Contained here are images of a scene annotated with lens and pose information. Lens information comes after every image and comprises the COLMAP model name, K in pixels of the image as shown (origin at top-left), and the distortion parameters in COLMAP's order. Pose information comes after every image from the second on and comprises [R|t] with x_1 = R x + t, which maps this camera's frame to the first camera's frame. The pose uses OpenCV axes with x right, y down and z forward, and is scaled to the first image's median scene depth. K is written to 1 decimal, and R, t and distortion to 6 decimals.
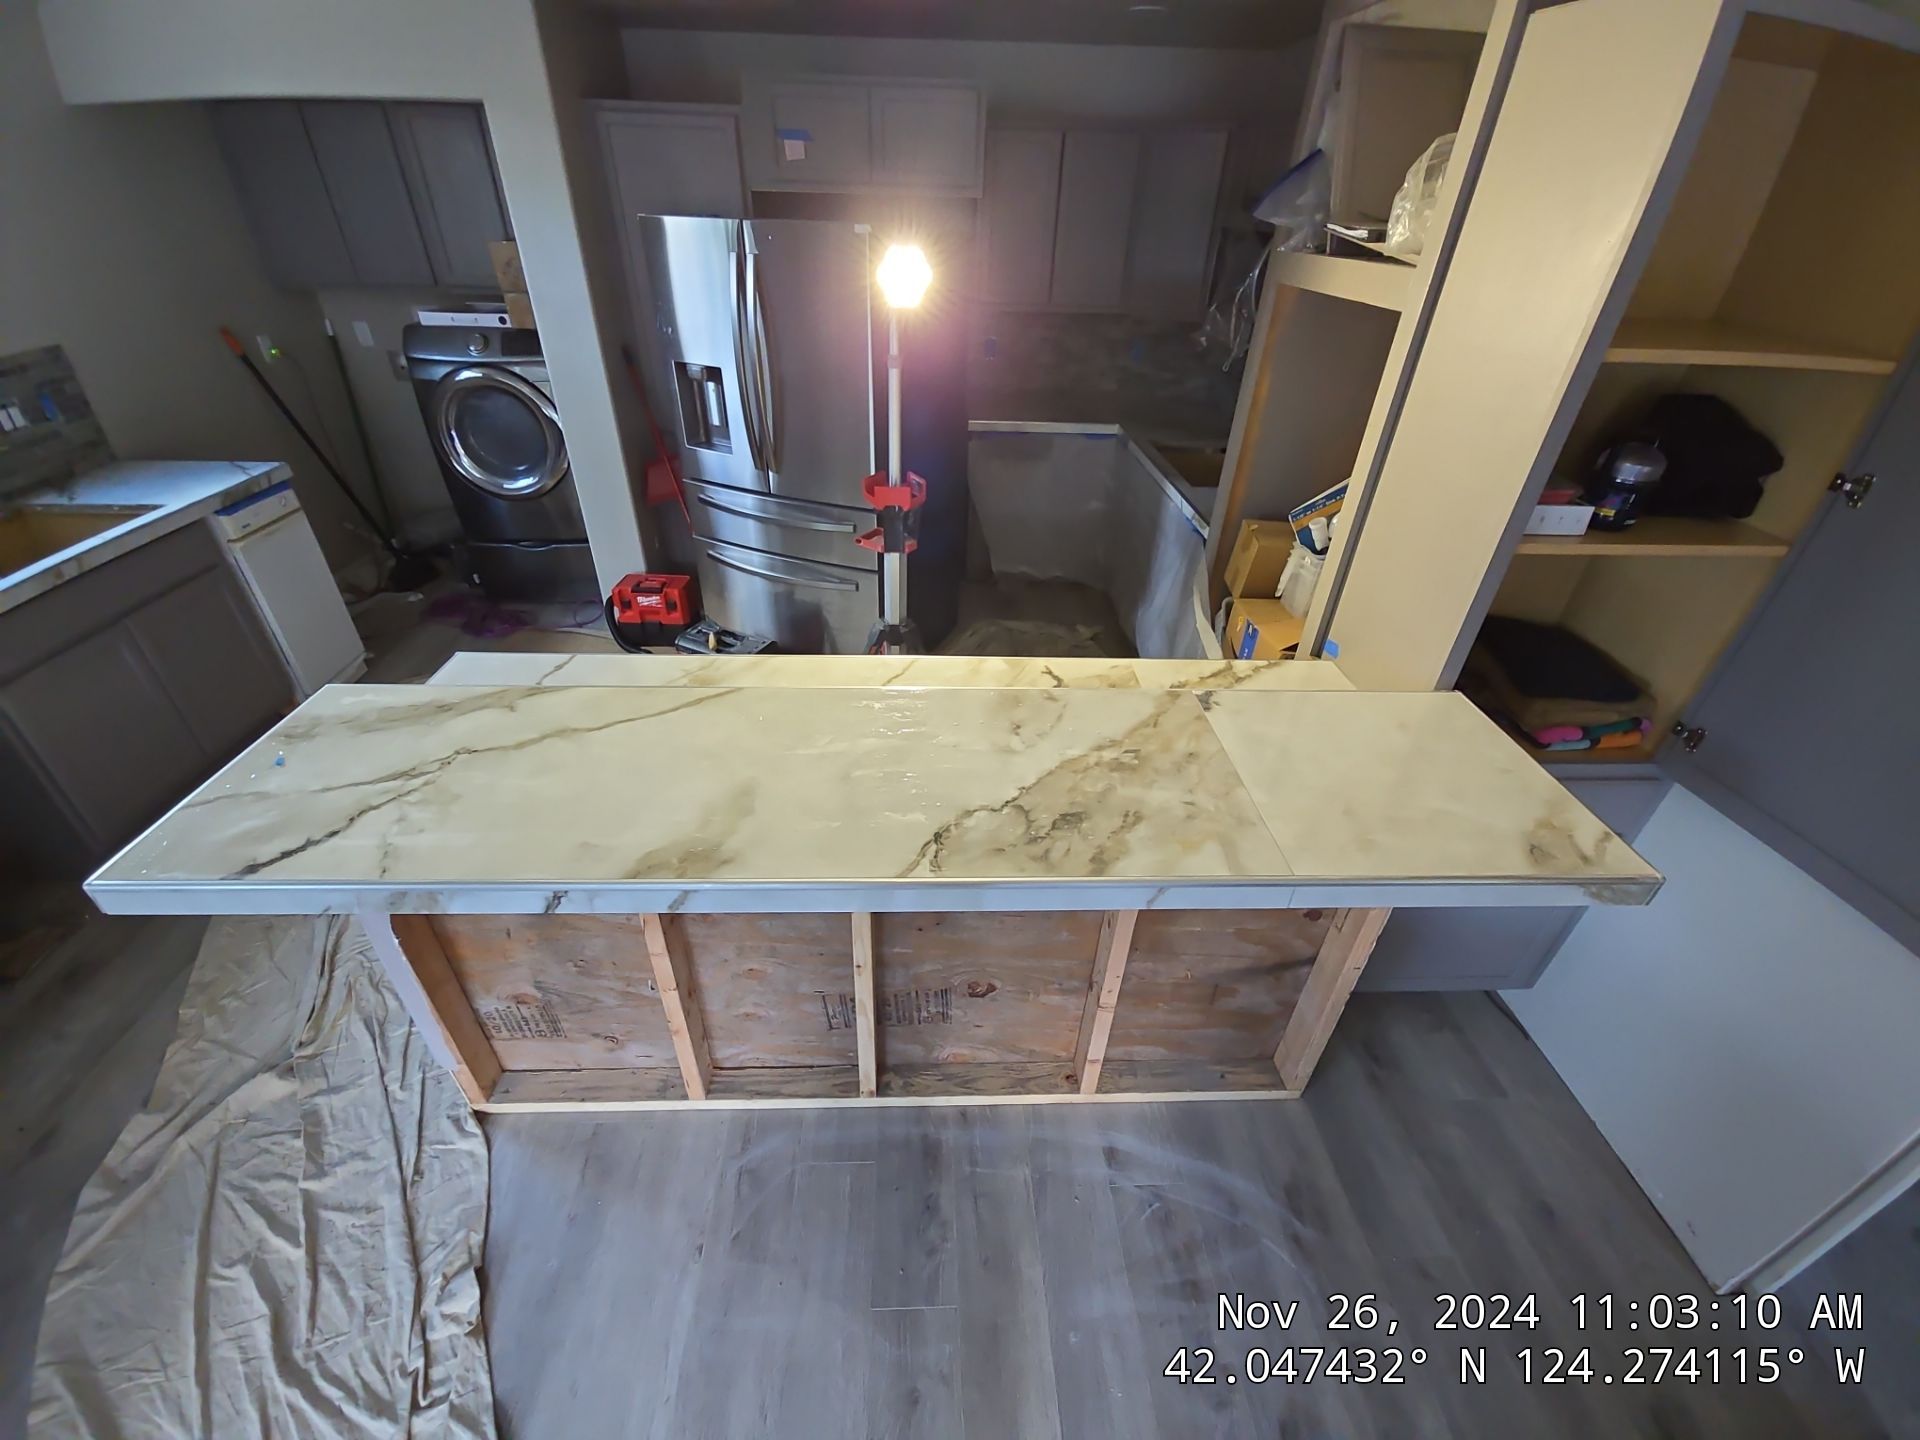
lens RADIAL K [[780.6, 0, 954.8], [0, 780.6, 721.2], [0, 0, 1]] dist [-0.001054, -0.002587]
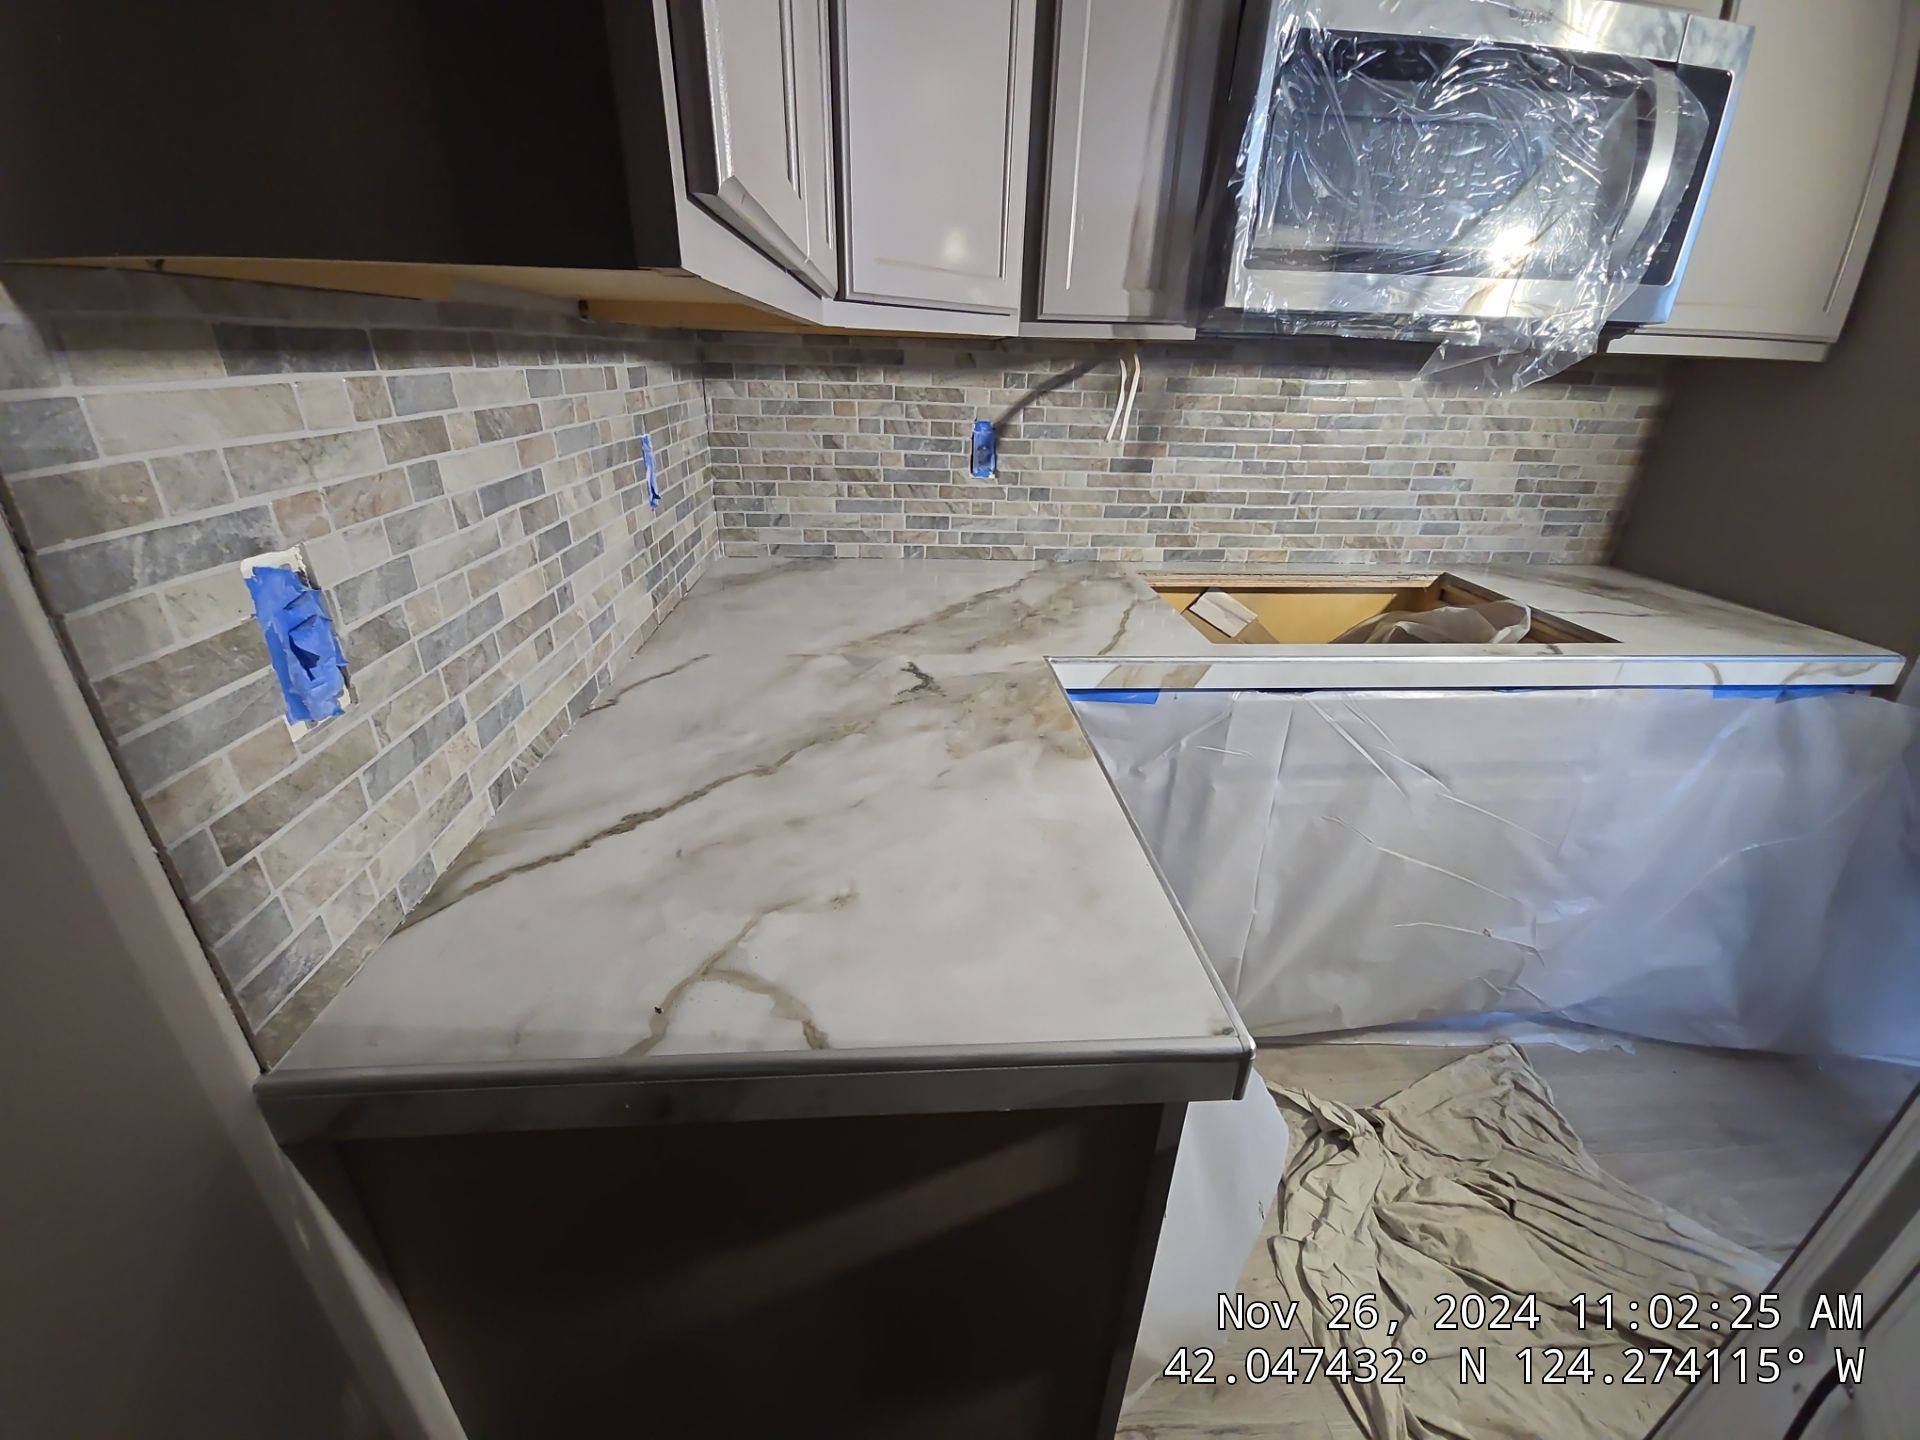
lens RADIAL K [[780.6, 0, 958.6], [0, 780.6, 719.7], [0, 0, 1]] dist [-0.001054, -0.002587]
pose [[0.999147, -0.014759, 0.038563, 0.129276], [0.020930, 0.986089, -0.164896, 0.079666], [-0.035593, 0.165563, 0.985557, 0.375677]]
